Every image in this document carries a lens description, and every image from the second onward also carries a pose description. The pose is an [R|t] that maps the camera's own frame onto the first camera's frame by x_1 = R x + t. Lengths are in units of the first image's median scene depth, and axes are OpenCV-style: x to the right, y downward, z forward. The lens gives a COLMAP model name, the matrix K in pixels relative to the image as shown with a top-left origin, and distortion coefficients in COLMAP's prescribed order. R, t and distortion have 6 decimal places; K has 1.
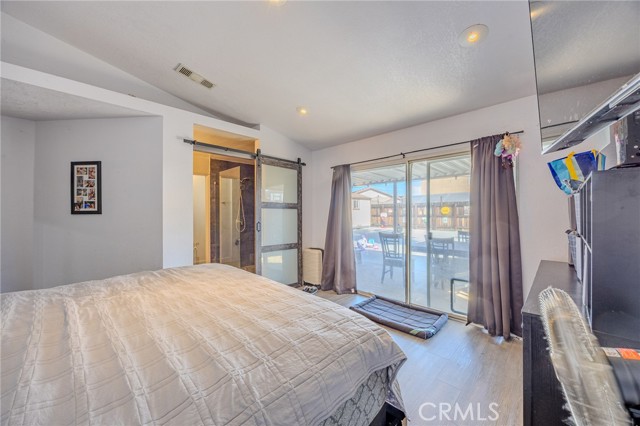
lens RADIAL K [[244.8, 0, 320.0], [0, 244.8, 213.0], [0, 0, 1]] dist [0.000086, -0.000008]
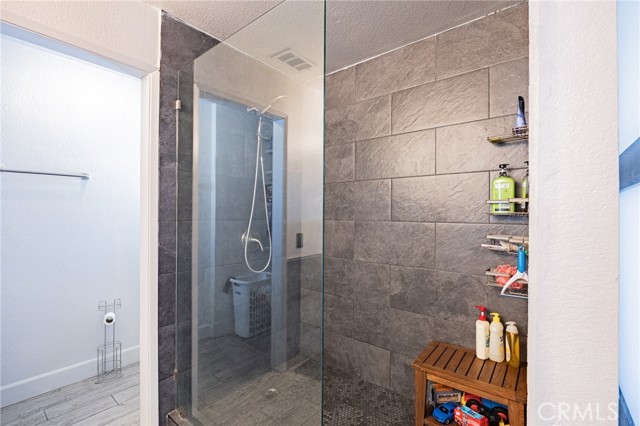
lens RADIAL K [[291.9, 0, 320.0], [0, 291.9, 213.0], [0, 0, 1]] dist [-0.010822, 0.000067]
pose [[0.996004, 0.006622, 0.089064, -0.296528], [-0.006192, 0.999968, -0.005097, 0.001148], [-0.089095, 0.004525, 0.996013, 0.657366]]
